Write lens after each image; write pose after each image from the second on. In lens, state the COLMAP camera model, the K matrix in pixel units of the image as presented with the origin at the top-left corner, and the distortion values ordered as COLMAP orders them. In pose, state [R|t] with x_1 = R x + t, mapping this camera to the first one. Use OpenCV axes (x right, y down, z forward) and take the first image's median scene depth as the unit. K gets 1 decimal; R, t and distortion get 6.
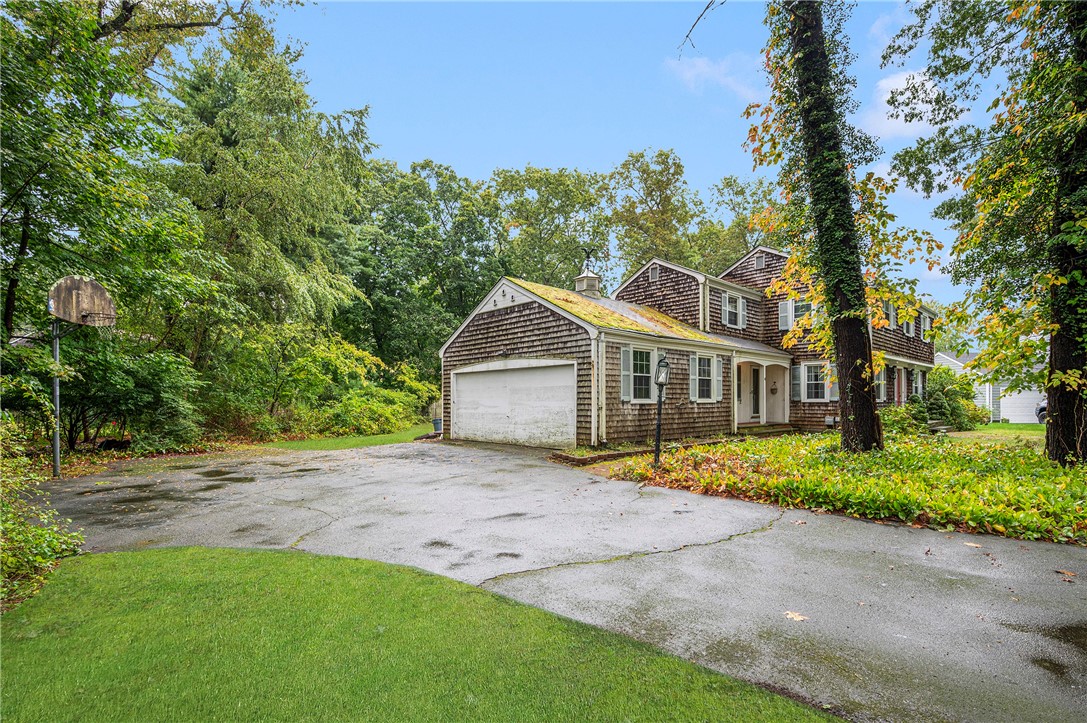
lens RADIAL K [[495.9, 0, 557.6], [0, 495.9, 404.6], [0, 0, 1]] dist [-0.000940, 0.000002]
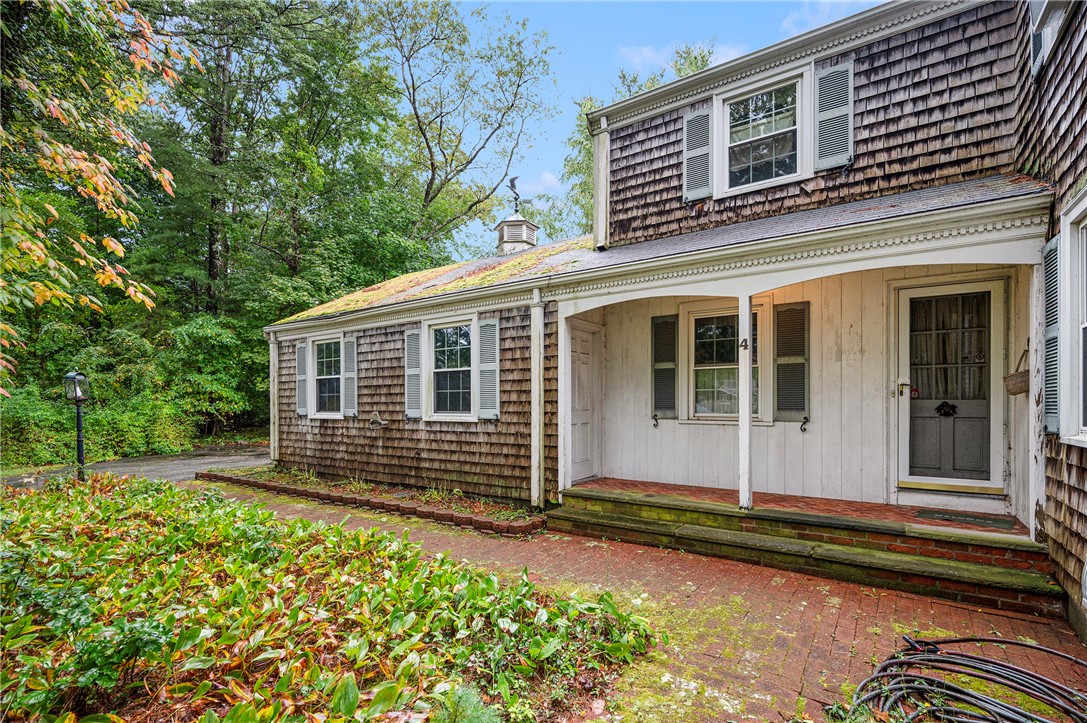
lens RADIAL K [[495.9, 0, 557.6], [0, 495.9, 404.6], [0, 0, 1]] dist [-0.000940, 0.000002]
pose [[0.225243, 0.002919, -0.974298, 0.775270], [-0.005183, 0.999985, 0.001798, -0.021034], [0.974289, 0.004645, 0.225255, 0.980793]]
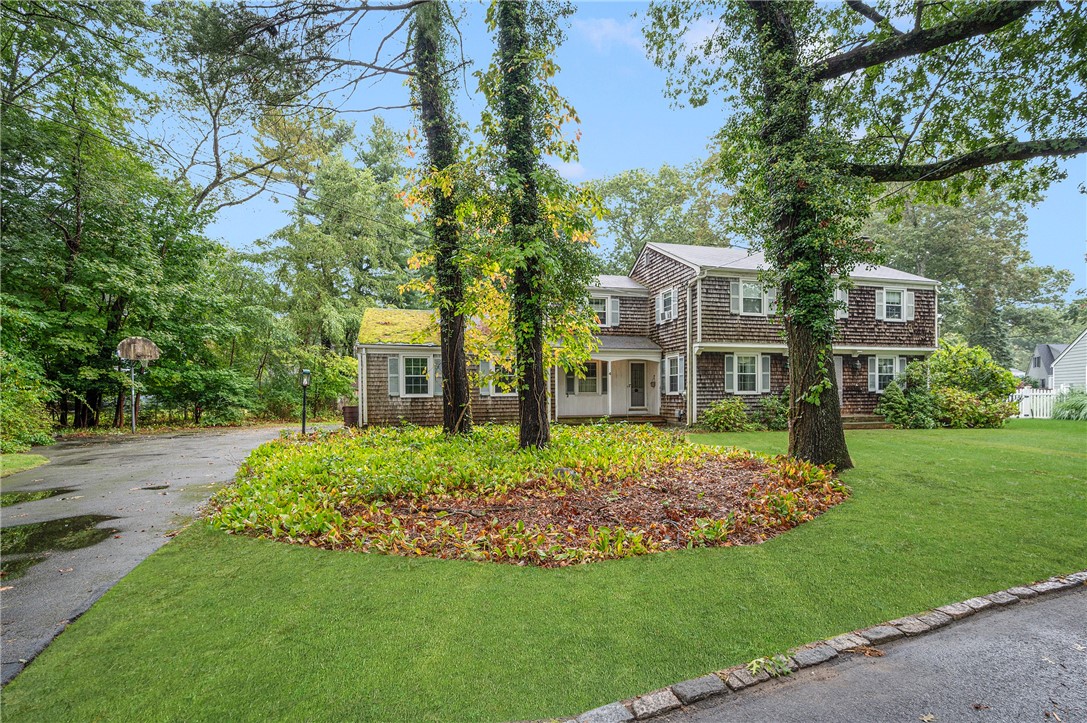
lens RADIAL K [[495.9, 0, 557.6], [0, 495.9, 404.6], [0, 0, 1]] dist [-0.000940, 0.000002]
pose [[0.883127, 0.004190, -0.469115, 0.962375], [0.003124, 0.999885, 0.014810, -0.001117], [0.469123, -0.014545, 0.883013, -0.002621]]
